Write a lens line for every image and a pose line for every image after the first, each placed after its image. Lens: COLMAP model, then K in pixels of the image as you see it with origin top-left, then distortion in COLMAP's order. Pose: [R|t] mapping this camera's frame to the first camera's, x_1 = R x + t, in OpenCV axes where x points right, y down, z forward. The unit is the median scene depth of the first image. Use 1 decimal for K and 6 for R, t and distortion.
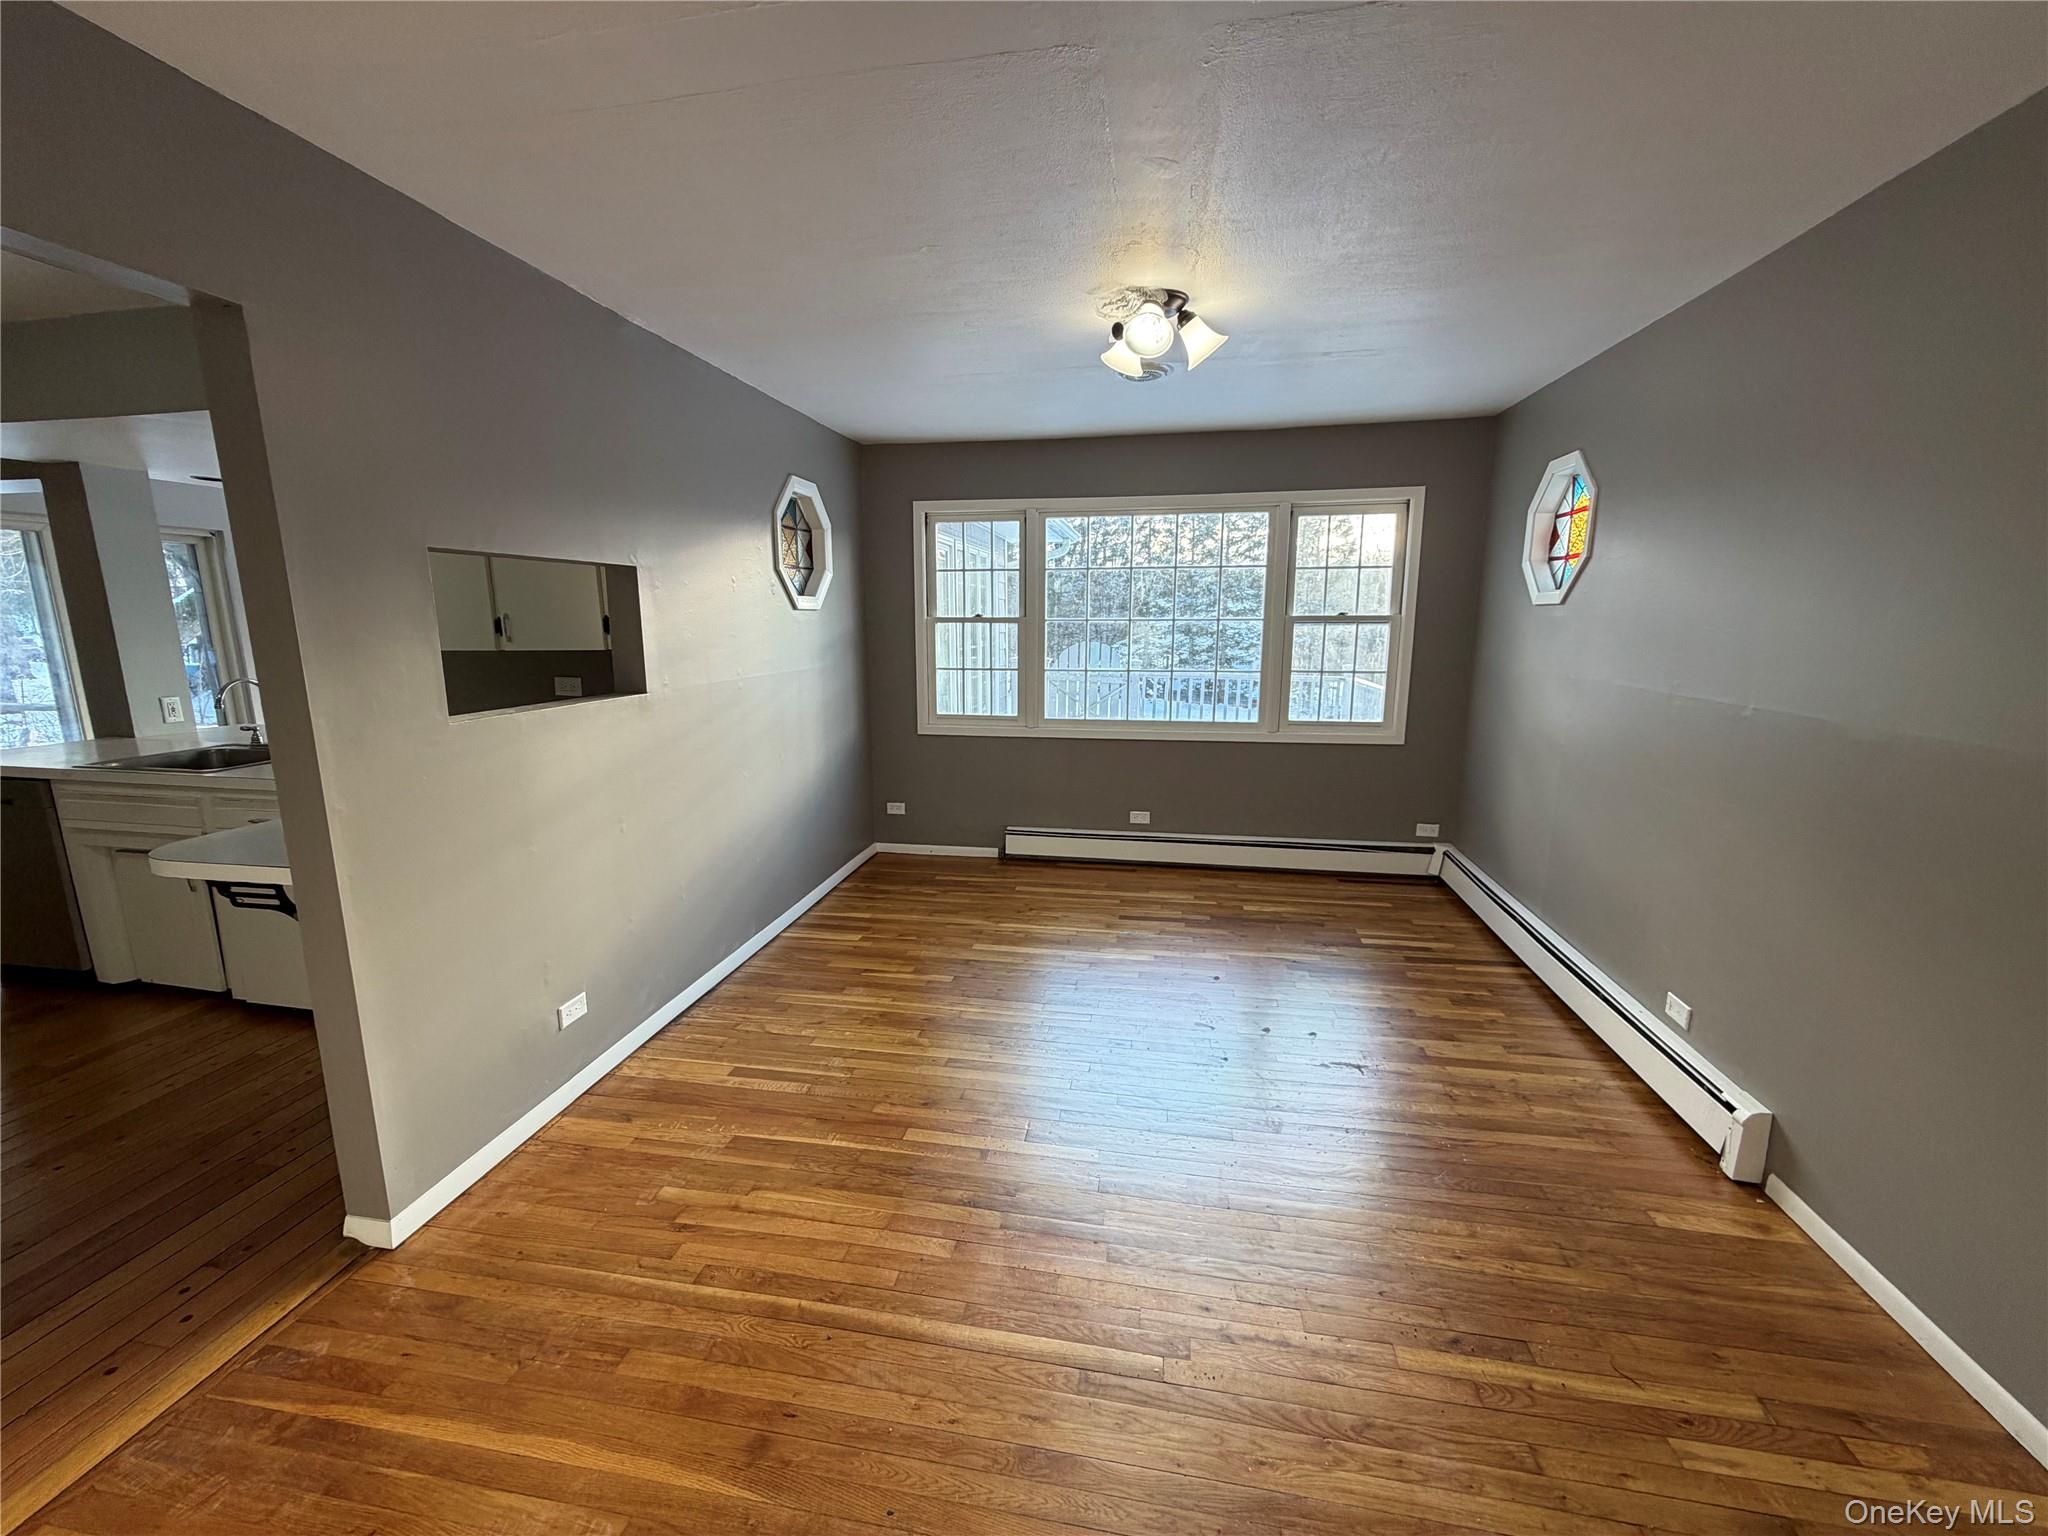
lens RADIAL K [[821.8, 0, 1008.7], [0, 821.8, 778.8], [0, 0, 1]] dist [-0.002303, -0.000689]
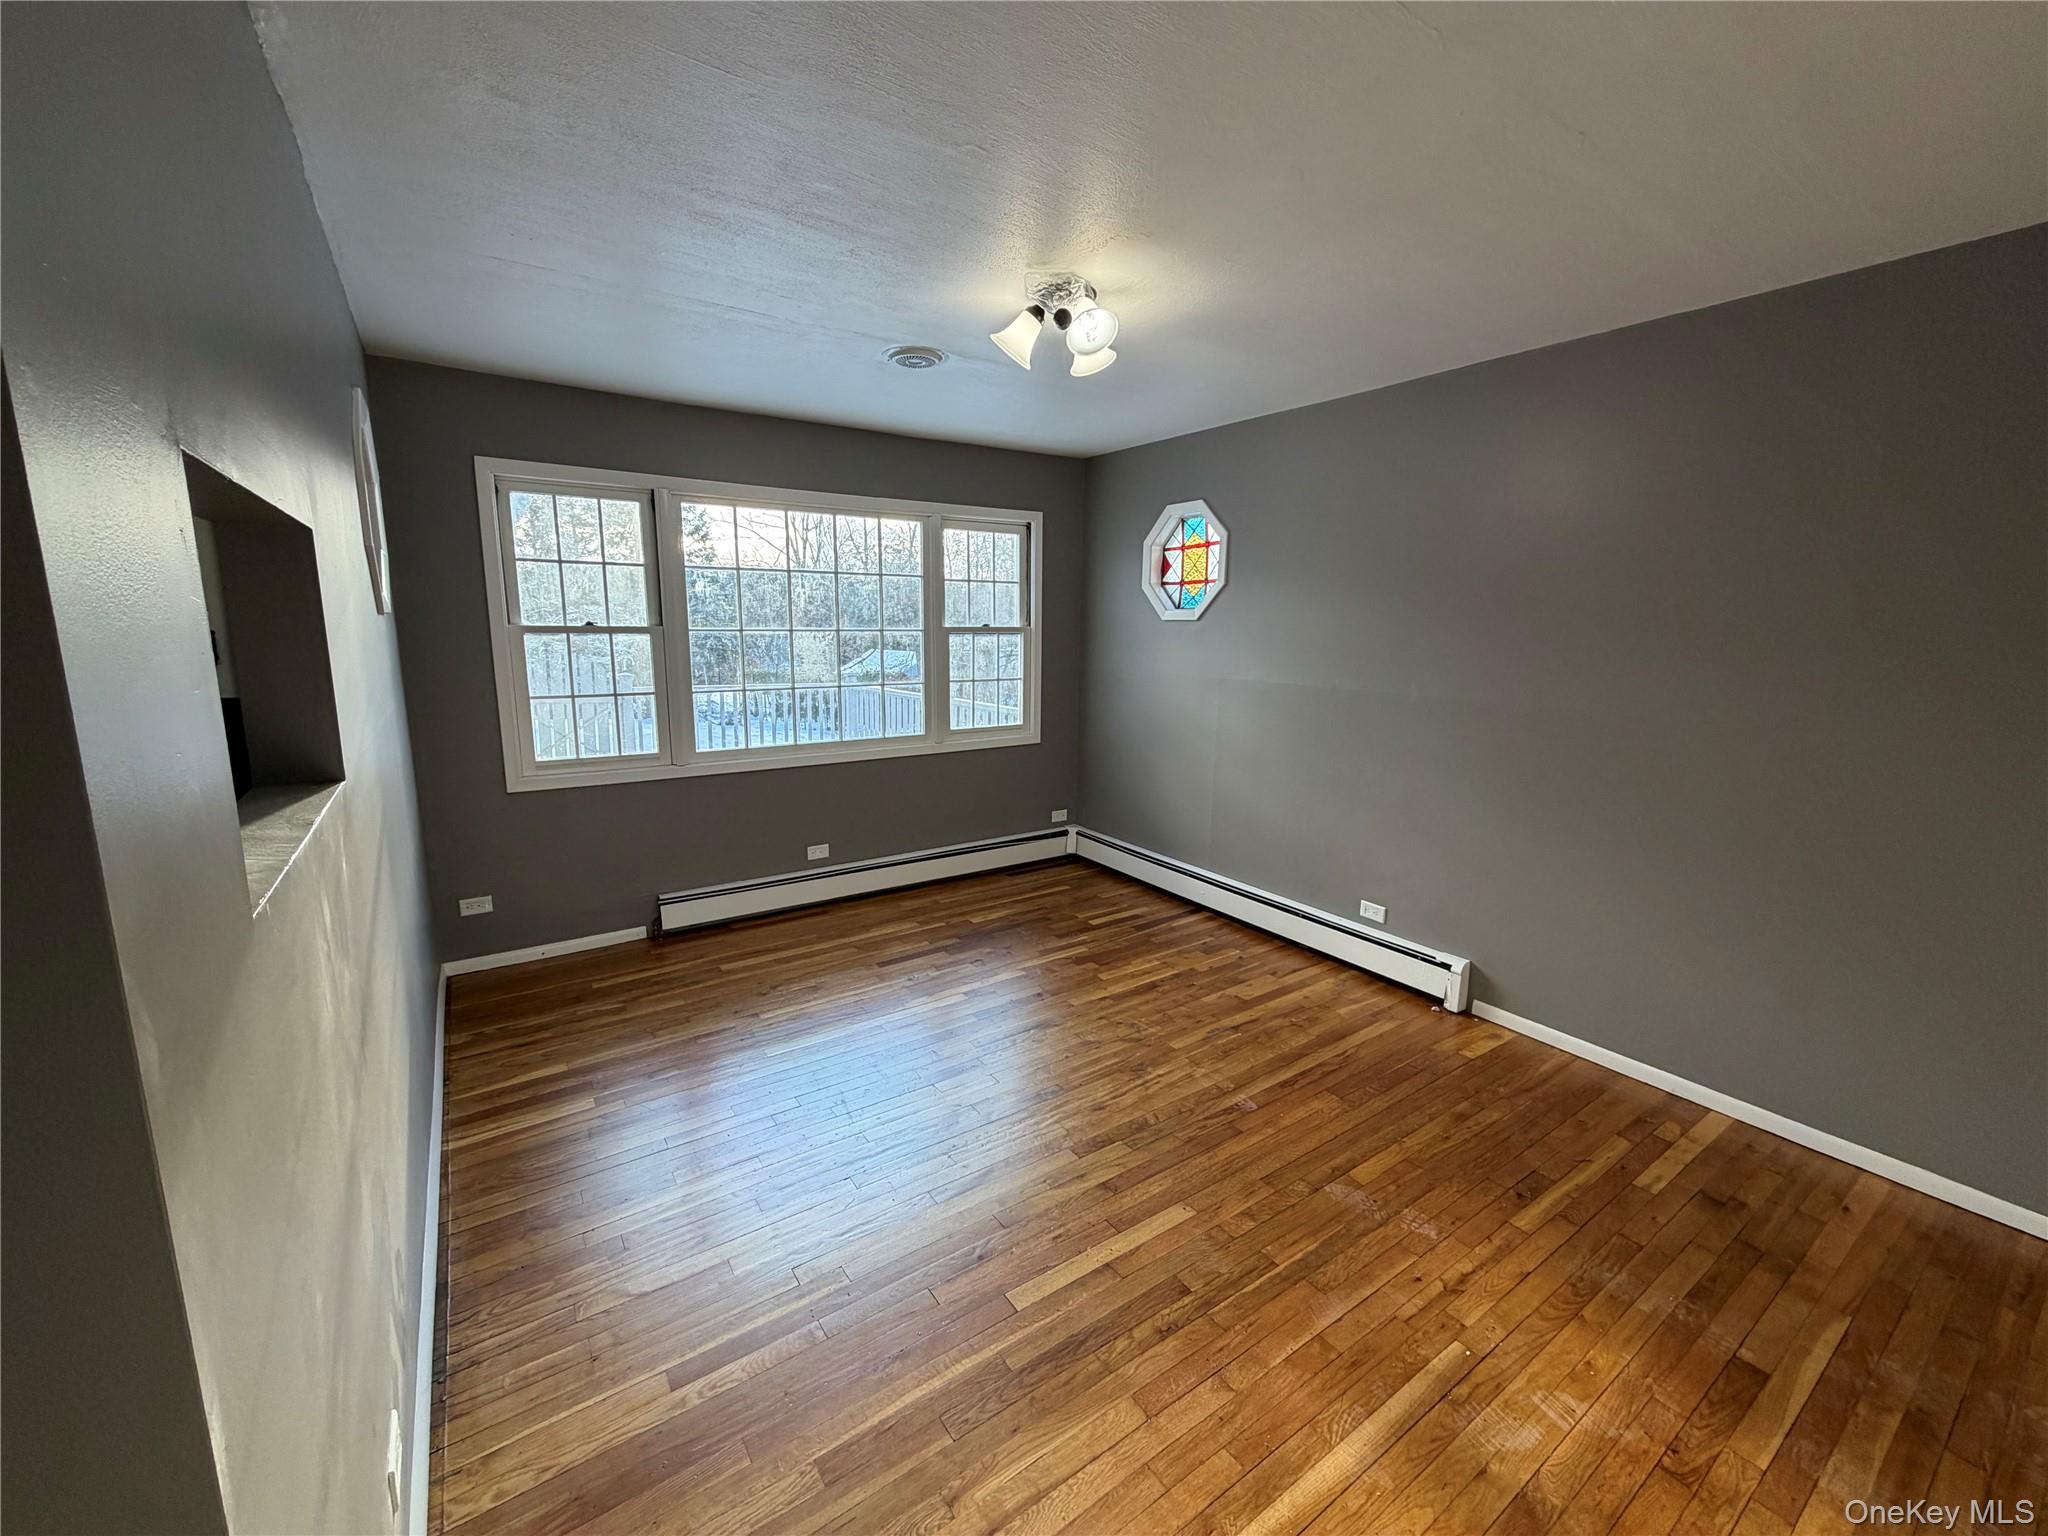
lens RADIAL K [[821.8, 0, 1031.0], [0, 821.8, 776.5], [0, 0, 1]] dist [-0.002303, -0.000689]
pose [[0.708256, -0.121506, 0.695420, -0.309908], [0.127479, 0.990896, 0.043300, -0.046661], [-0.694350, 0.057984, 0.717298, 0.214129]]
